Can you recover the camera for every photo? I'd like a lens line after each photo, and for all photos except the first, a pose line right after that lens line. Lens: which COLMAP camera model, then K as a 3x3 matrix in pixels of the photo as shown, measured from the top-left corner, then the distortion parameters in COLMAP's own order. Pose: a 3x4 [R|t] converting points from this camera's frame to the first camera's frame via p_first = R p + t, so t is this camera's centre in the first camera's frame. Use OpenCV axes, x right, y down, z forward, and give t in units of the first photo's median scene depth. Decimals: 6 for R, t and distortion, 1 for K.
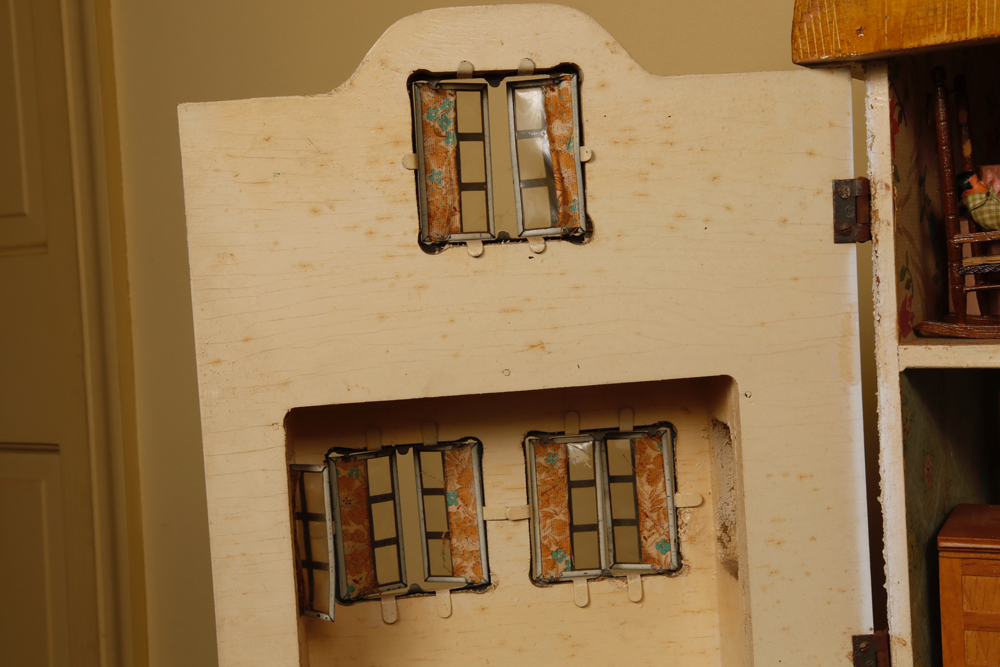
lens RADIAL K [[1365.4, 0, 510.6], [0, 1365.4, 338.9], [0, 0, 1]] dist [0.080251, 0.000000]
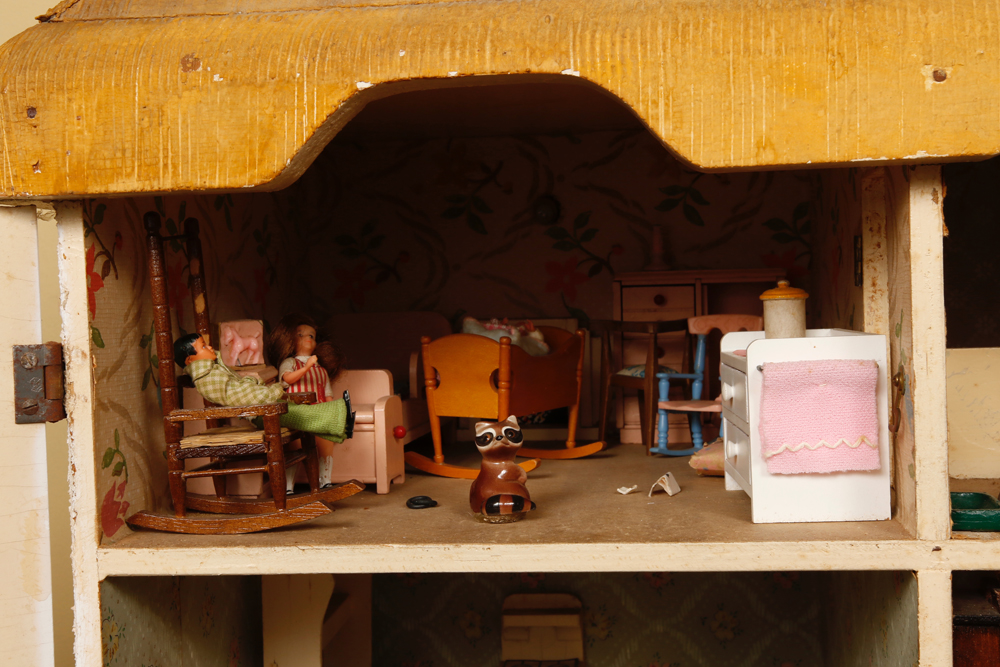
lens RADIAL K [[1365.4, 0, 500.3], [0, 1365.4, 343.4], [0, 0, 1]] dist [0.080251, 0.000000]
pose [[0.918343, 0.012959, 0.395572, 0.175652], [0.005780, 0.998918, -0.046142, -0.077331], [-0.395742, 0.044660, 0.917275, 0.149703]]
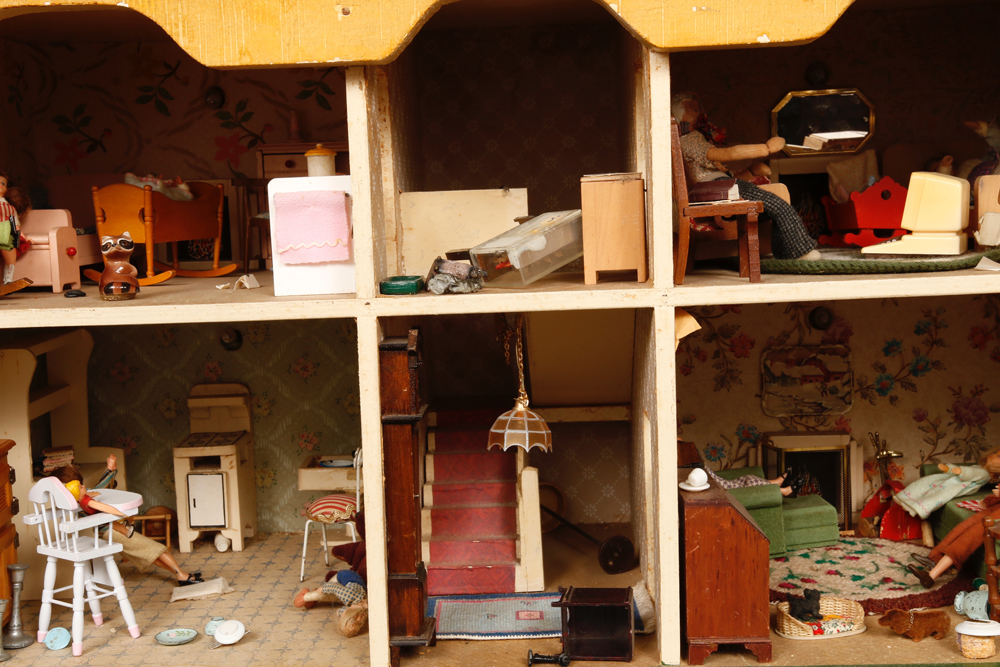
lens RADIAL K [[1365.4, 0, 502.3], [0, 1365.4, 335.4], [0, 0, 1]] dist [0.080251, 0.000000]
pose [[0.883379, -0.023851, 0.468052, 0.226376], [0.016125, 0.999660, 0.020507, 0.006970], [-0.468382, -0.010568, 0.883463, -0.390486]]
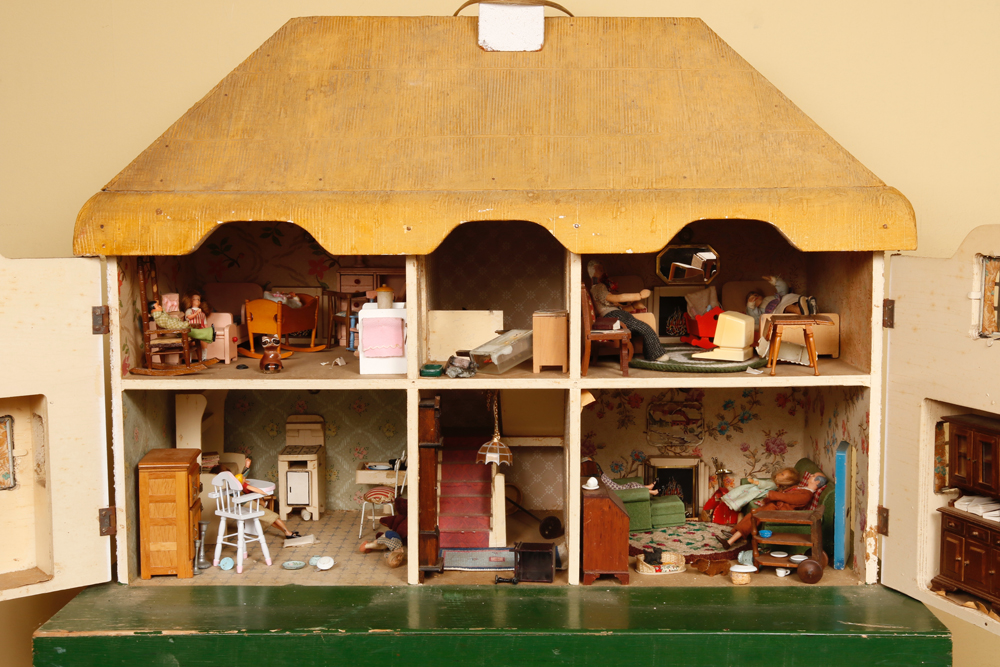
lens RADIAL K [[1365.4, 0, 502.1], [0, 1365.4, 341.2], [0, 0, 1]] dist [0.080251, 0.000000]
pose [[0.876144, 0.001633, 0.482047, -0.259344], [-0.014210, 0.999647, 0.022442, -0.117675], [-0.481841, -0.026513, 0.875858, -1.282530]]
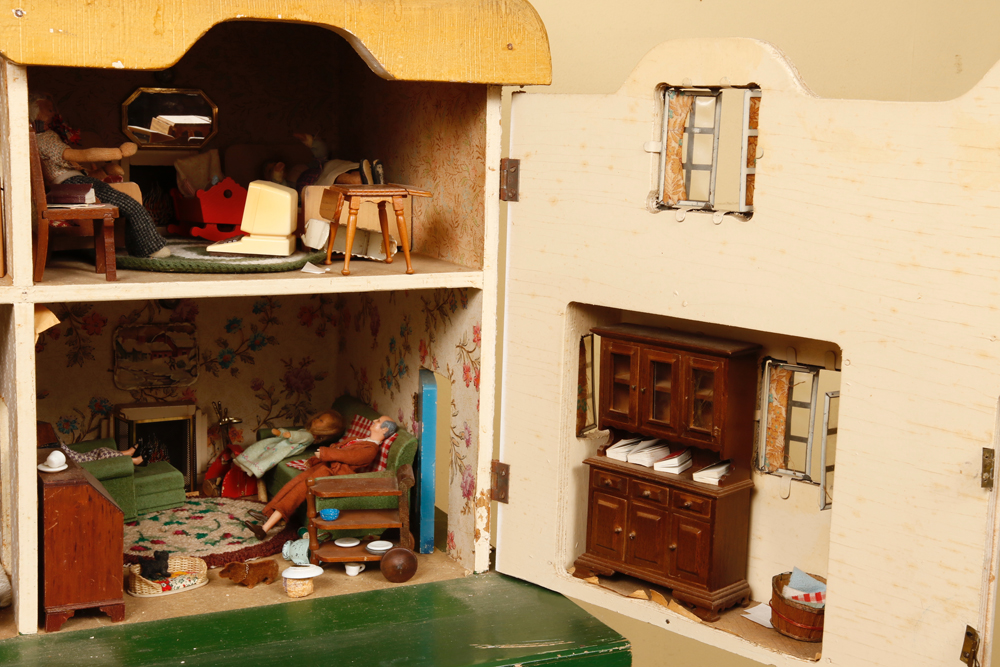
lens RADIAL K [[1365.4, 0, 500.0], [0, 1365.4, 340.0], [0, 0, 1]] dist [0.080251, 0.000000]
pose [[0.577351, -0.054447, 0.814679, 0.115988], [-0.007162, 0.997398, 0.071734, -0.054139], [-0.816465, -0.047250, 0.575459, -0.507230]]
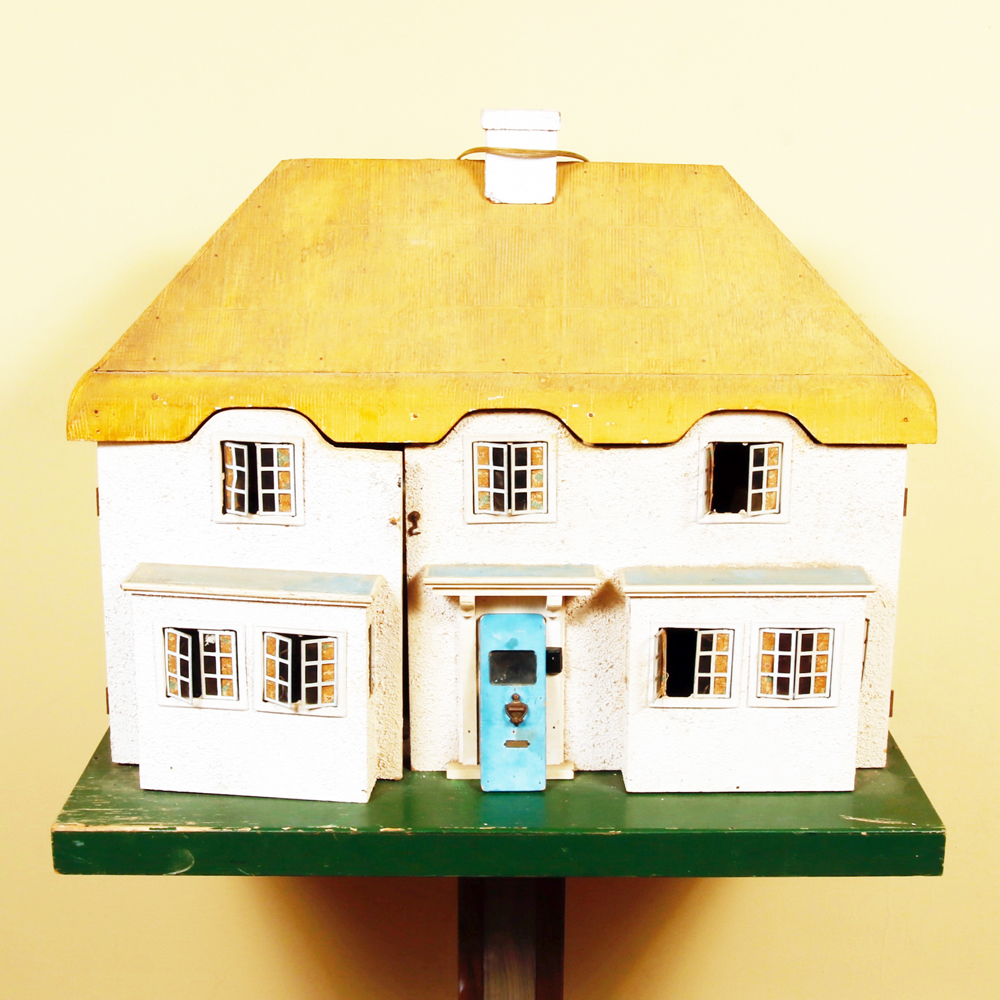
lens RADIAL K [[1758.7, 0, 500.8], [0, 1758.7, 499.3], [0, 0, 1]] dist [-0.075428, 0.000000]
pose [[0.862088, -0.071489, 0.501690, -0.581644], [-0.023756, 0.983210, 0.180925, -0.609806], [-0.506201, -0.167891, 0.845916, -1.652770]]
